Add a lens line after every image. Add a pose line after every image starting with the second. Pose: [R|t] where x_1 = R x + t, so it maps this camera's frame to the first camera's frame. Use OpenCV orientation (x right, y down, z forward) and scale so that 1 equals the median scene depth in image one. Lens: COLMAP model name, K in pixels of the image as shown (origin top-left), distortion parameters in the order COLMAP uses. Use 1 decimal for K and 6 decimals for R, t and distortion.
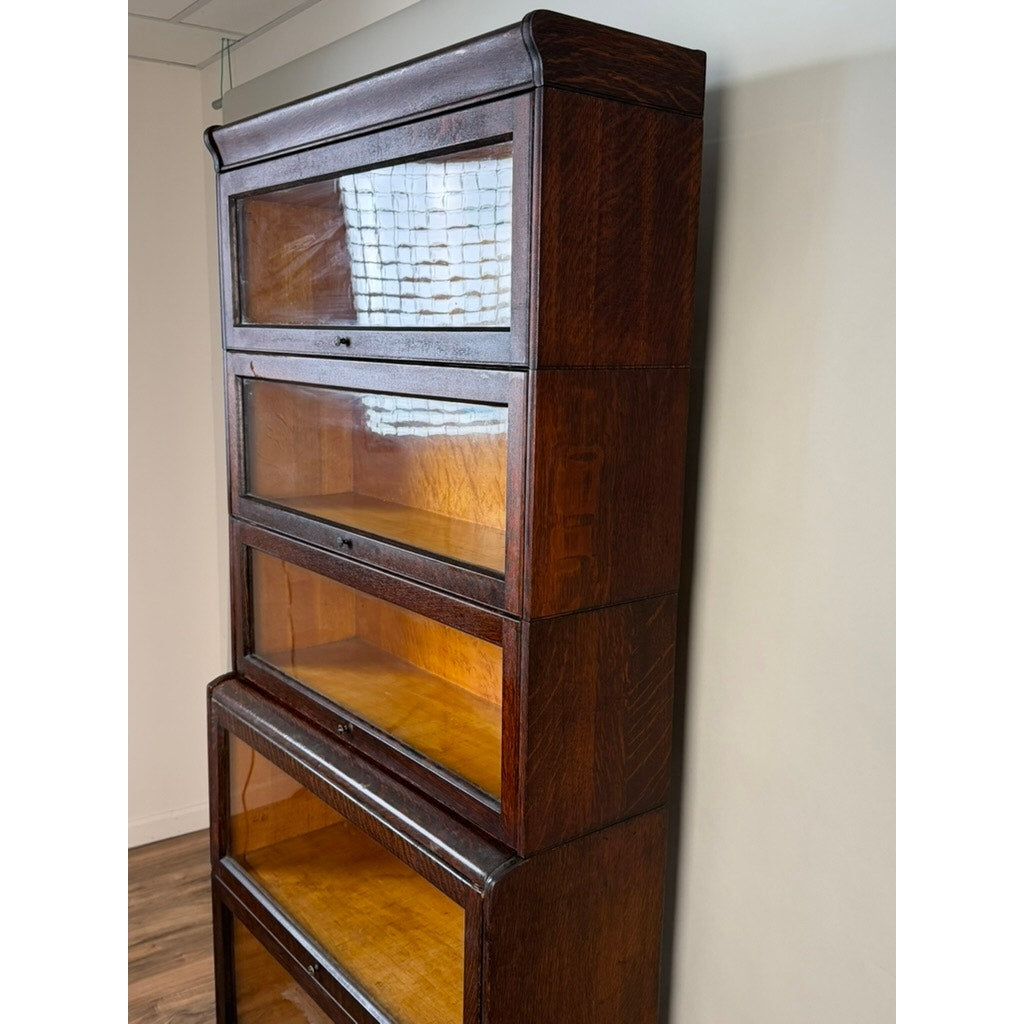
lens RADIAL K [[1016.0, 0, 503.4], [0, 1016.0, 517.9], [0, 0, 1]] dist [0.187655, -0.404531]
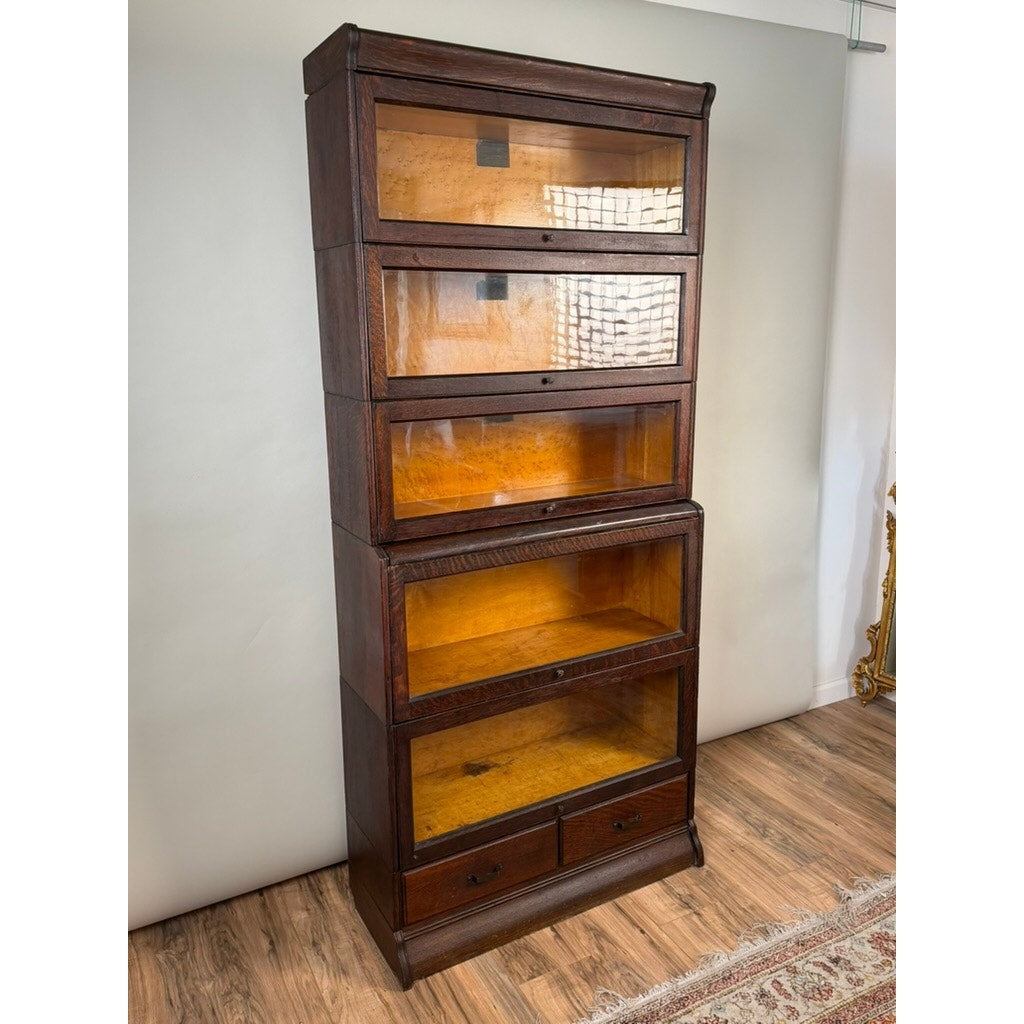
lens RADIAL K [[843.1, 0, 512.0], [0, 843.1, 512.0], [0, 0, 1]] dist [0.094431, -0.137802]
pose [[0.141967, -0.239145, 0.960549, -1.478575], [0.187958, 0.959237, 0.211038, -0.064396], [-0.971863, 0.150582, 0.181129, 0.916038]]
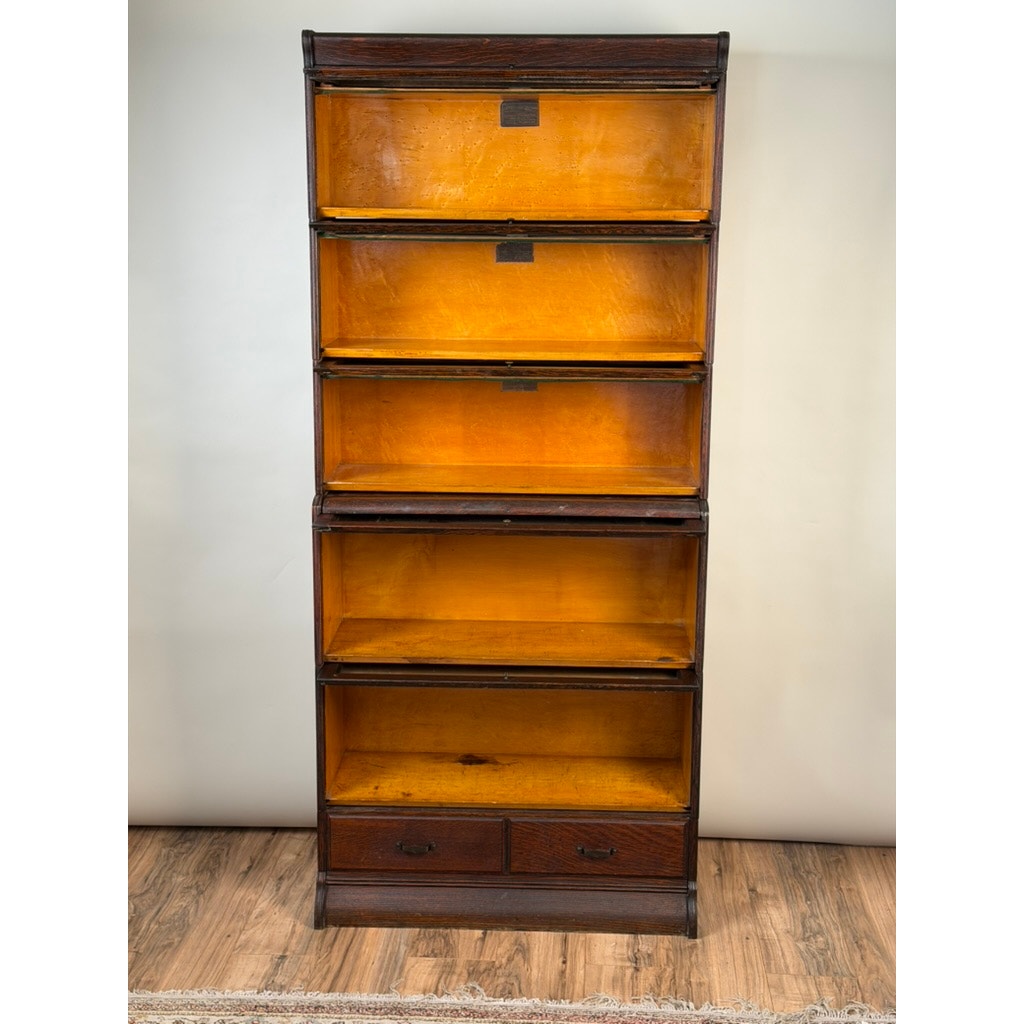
lens RADIAL K [[1435.6, 0, 512.0], [0, 1435.6, 512.0], [0, 0, 1]] dist [0.212814, -0.447155]
pose [[0.643975, -0.178194, 0.744005, -1.818012], [0.140594, 0.983498, 0.113862, 0.016411], [-0.752017, 0.031278, 0.658402, -0.351235]]
